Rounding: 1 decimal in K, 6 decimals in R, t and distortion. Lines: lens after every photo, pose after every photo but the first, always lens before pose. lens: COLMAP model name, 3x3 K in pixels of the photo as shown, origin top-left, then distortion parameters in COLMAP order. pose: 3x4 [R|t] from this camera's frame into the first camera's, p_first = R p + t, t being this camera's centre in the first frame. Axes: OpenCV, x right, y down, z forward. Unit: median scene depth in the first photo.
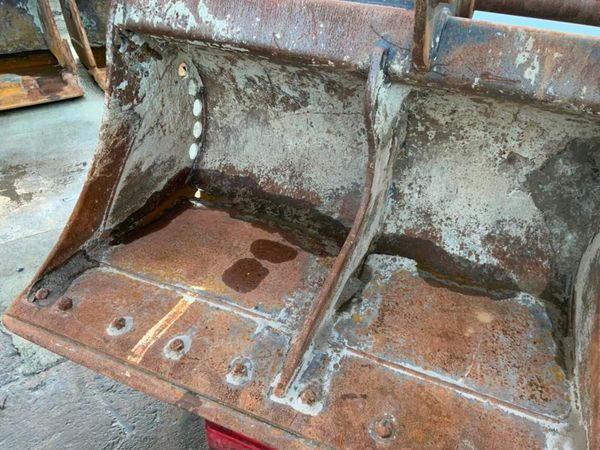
lens RADIAL K [[496.7, 0, 300.8], [0, 496.7, 224.3], [0, 0, 1]] dist [0.080640, -0.150954]
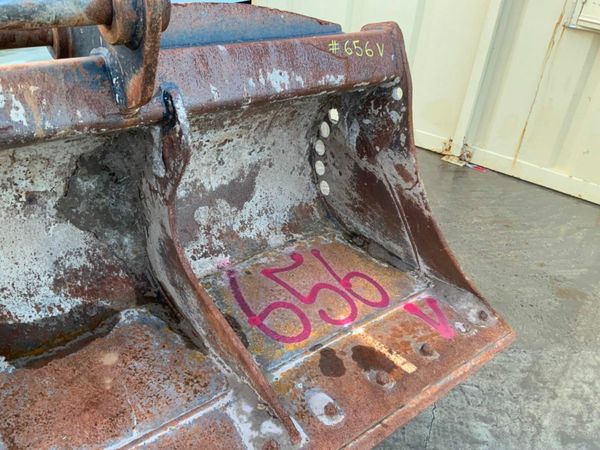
lens RADIAL K [[496.7, 0, 299.4], [0, 496.7, 224.8], [0, 0, 1]] dist [0.080640, -0.150954]
pose [[0.498297, -0.464207, 0.732264, -0.027982], [0.462277, 0.856772, 0.228563, -0.075887], [-0.733484, 0.224617, 0.641520, 0.072099]]
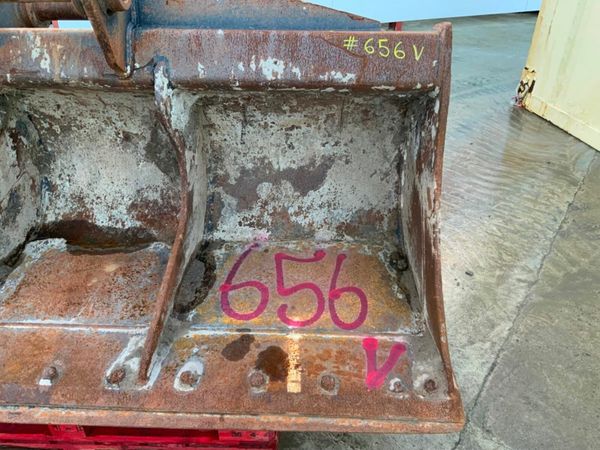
lens RADIAL K [[496.7, 0, 300.4], [0, 496.7, 224.9], [0, 0, 1]] dist [0.080640, -0.150954]
pose [[0.934100, -0.227732, 0.274946, 0.450415], [0.235569, 0.971846, 0.004638, 0.173754], [-0.268262, 0.060436, 0.961448, -0.263131]]
